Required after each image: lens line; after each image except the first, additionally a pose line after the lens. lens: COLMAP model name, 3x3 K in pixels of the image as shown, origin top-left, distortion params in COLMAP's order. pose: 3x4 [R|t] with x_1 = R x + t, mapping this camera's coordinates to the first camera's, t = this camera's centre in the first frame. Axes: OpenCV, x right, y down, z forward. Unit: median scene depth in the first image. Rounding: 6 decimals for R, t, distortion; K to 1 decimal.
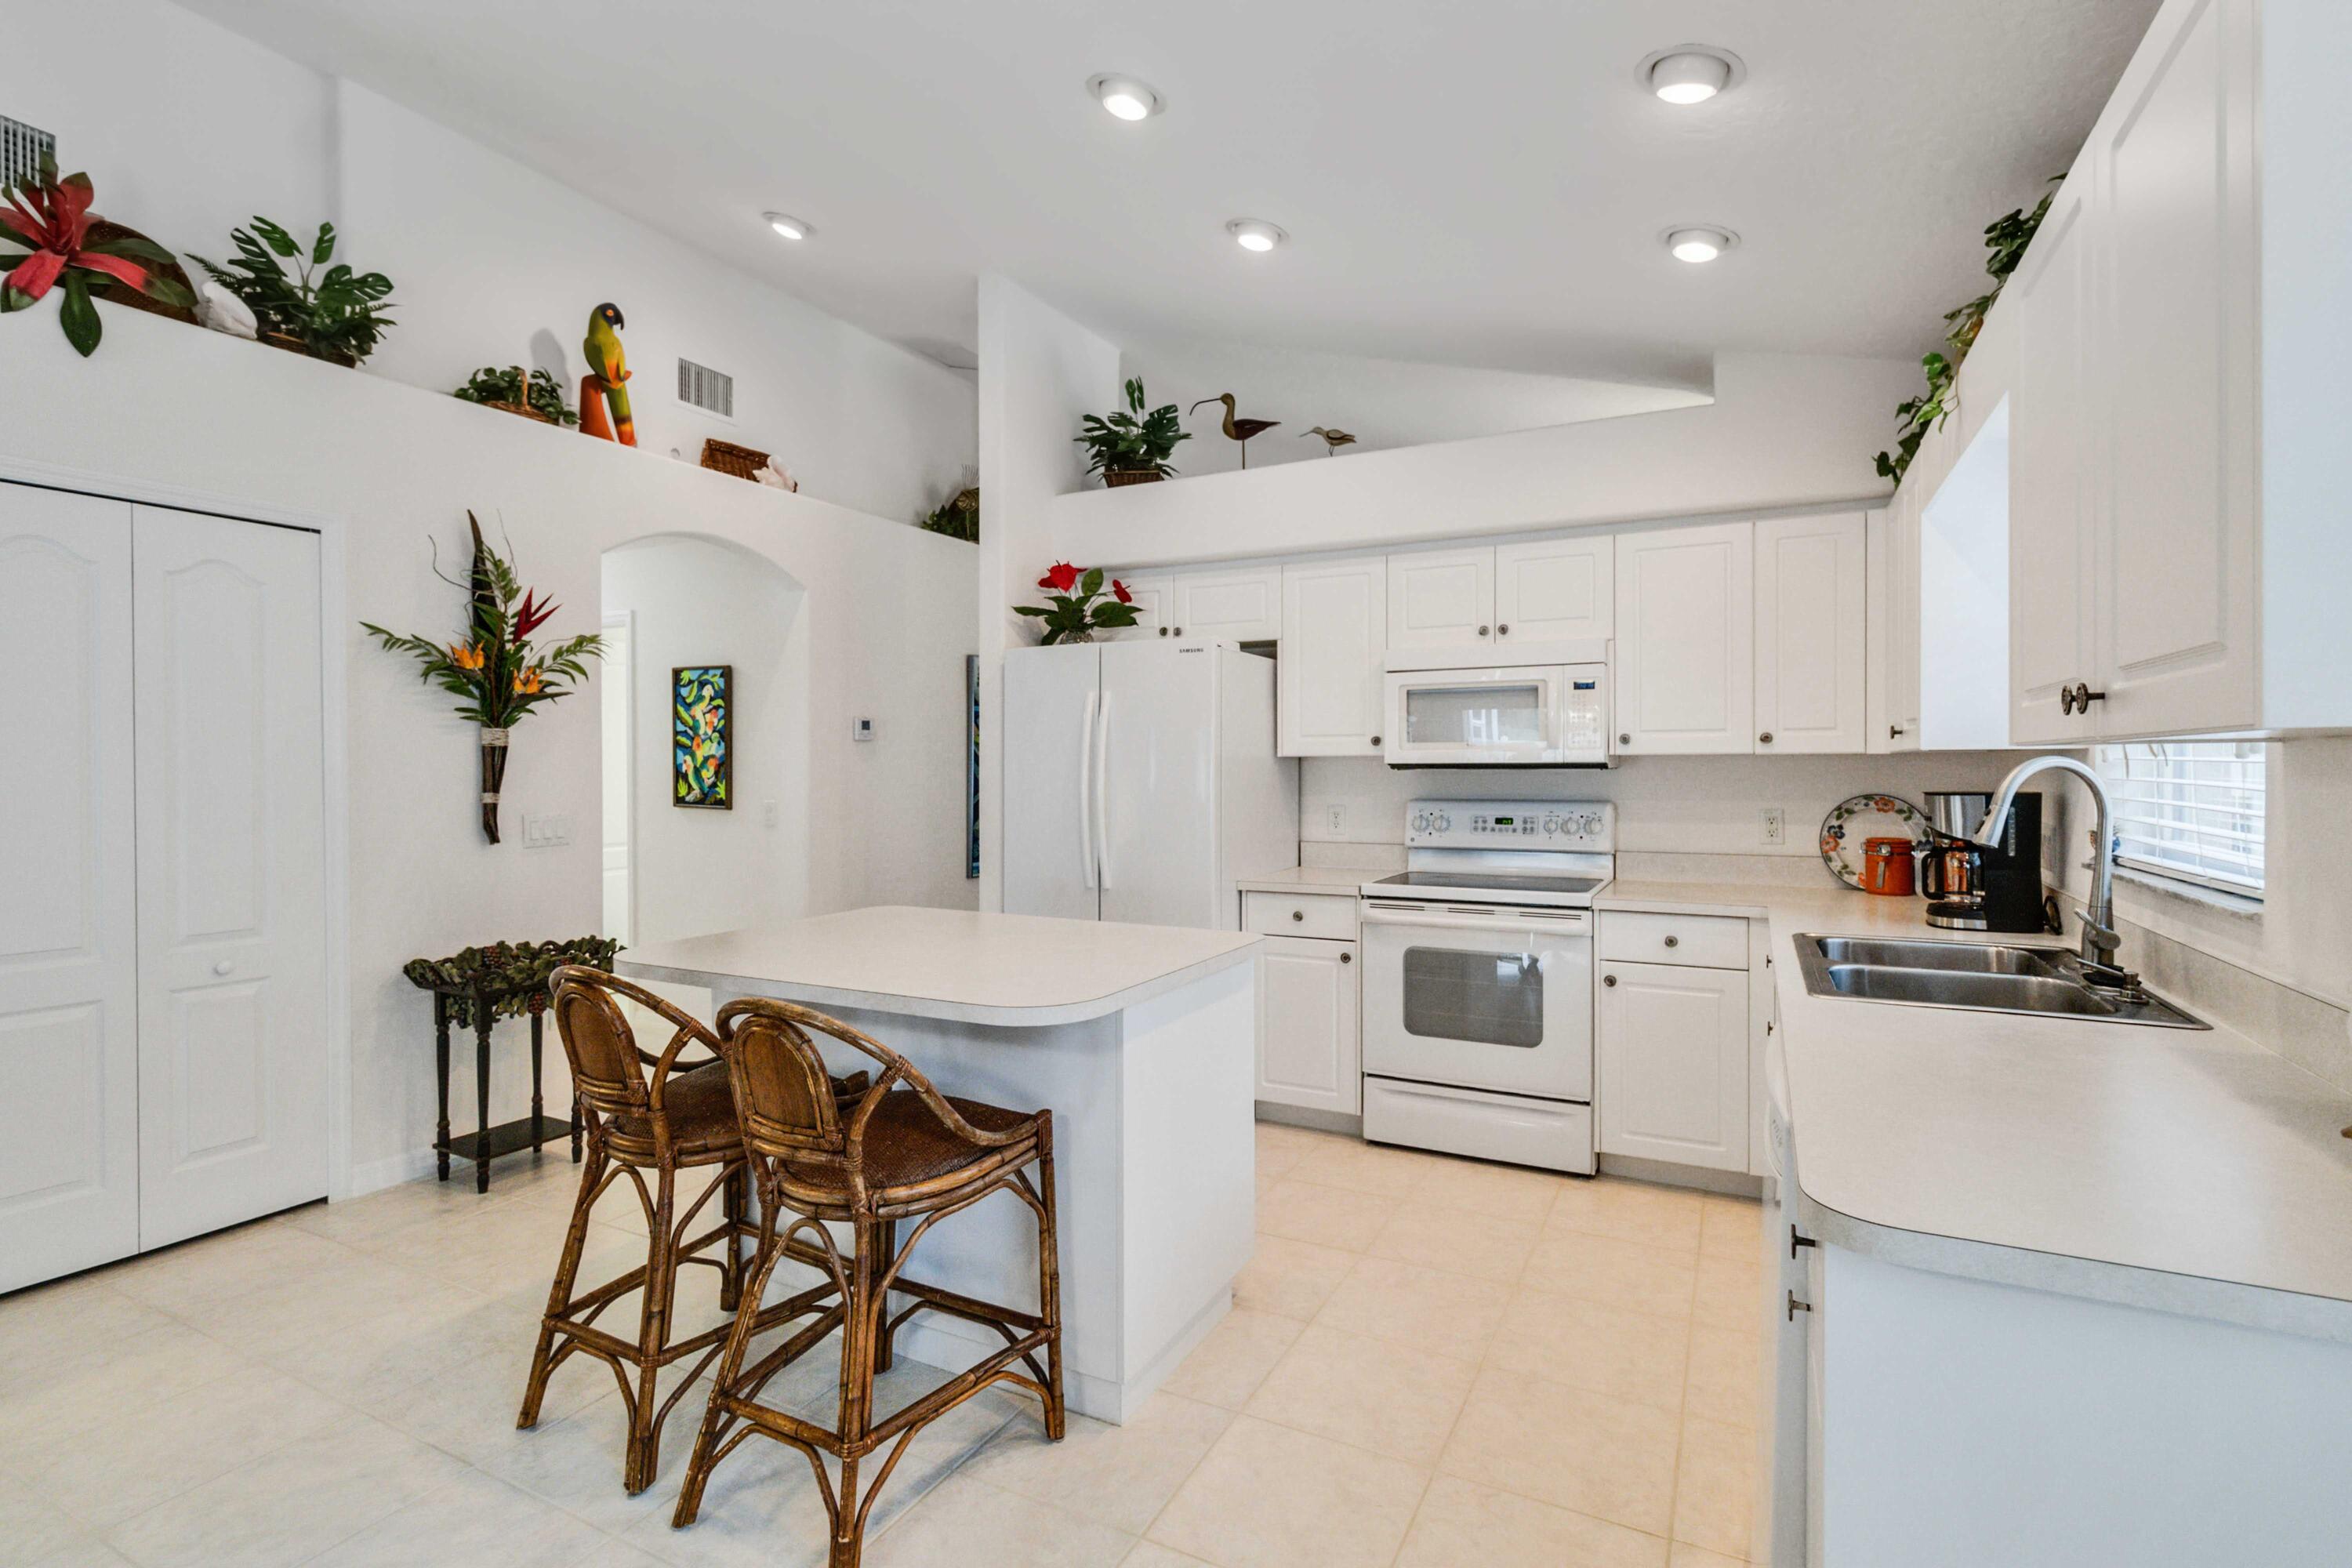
lens RADIAL K [[1075.9, 0, 1192.2], [0, 1075.9, 779.1], [0, 0, 1]] dist [0.001793, 0.001449]
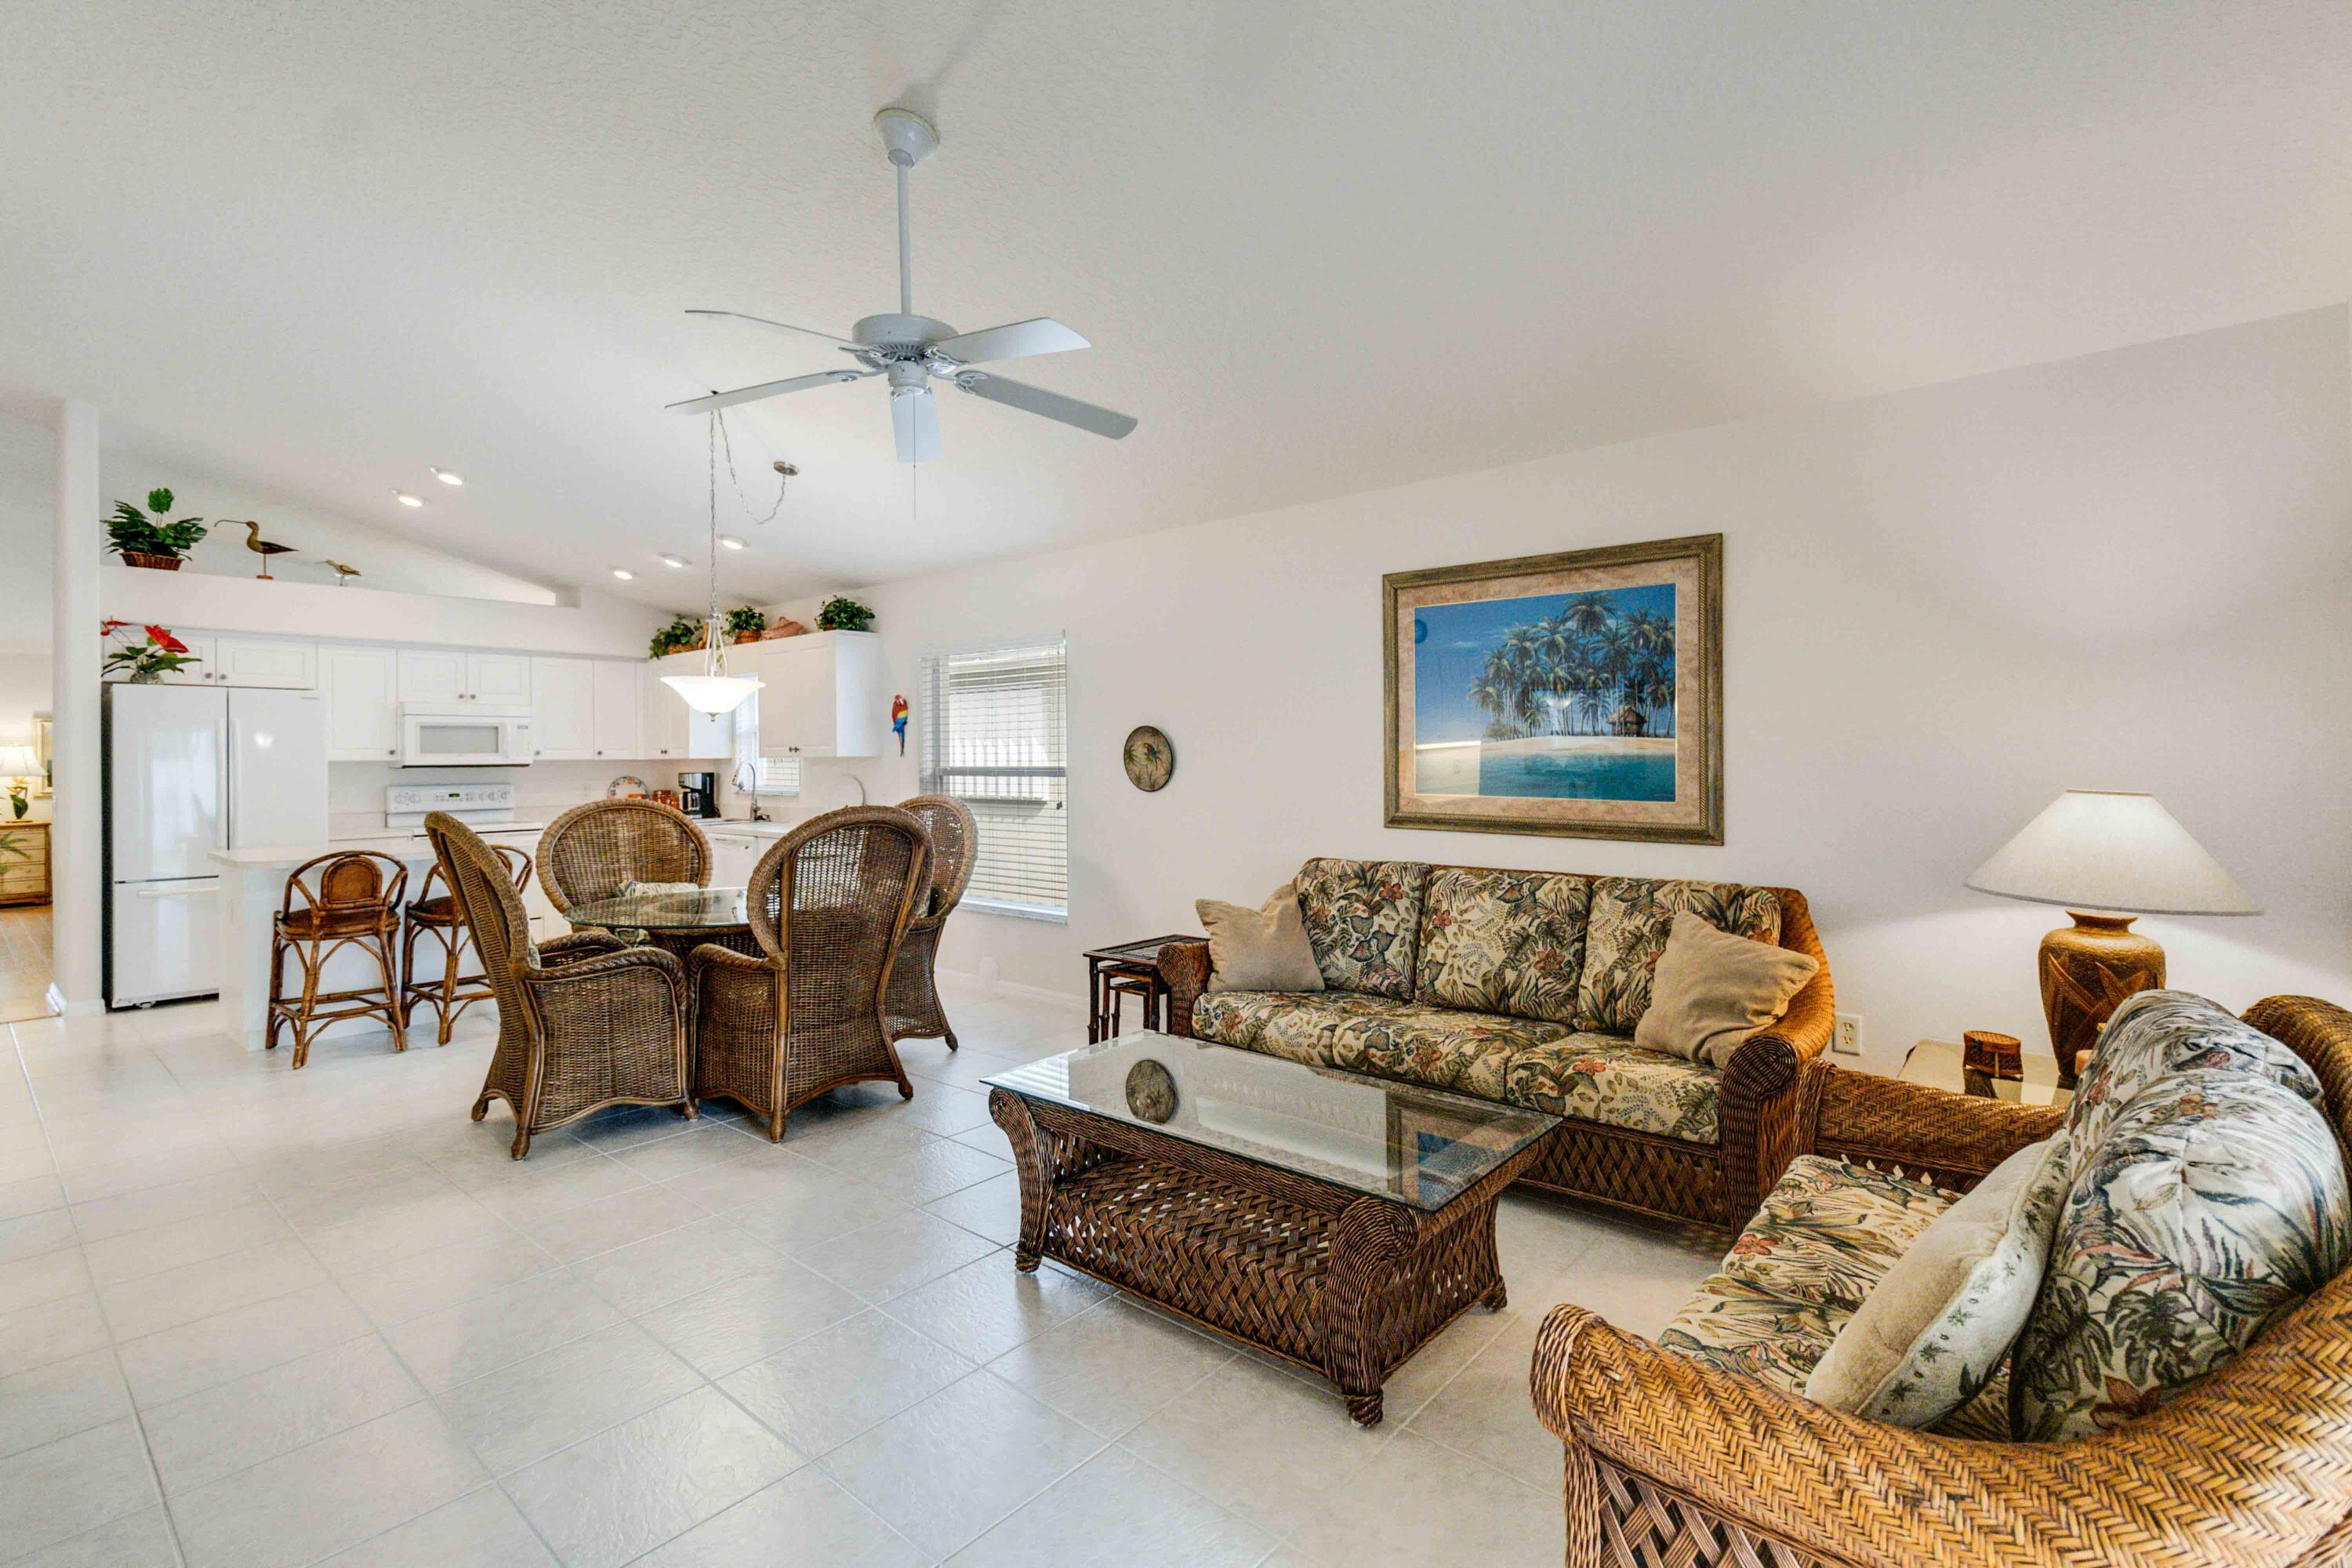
lens RADIAL K [[1075.9, 0, 1188.9], [0, 1075.9, 757.0], [0, 0, 1]] dist [0.001793, 0.001449]
pose [[0.238176, 0.001733, 0.971220, -1.323268], [0.020393, 0.999769, -0.006785, 0.011945], [-0.971008, 0.021422, 0.238086, -0.745065]]
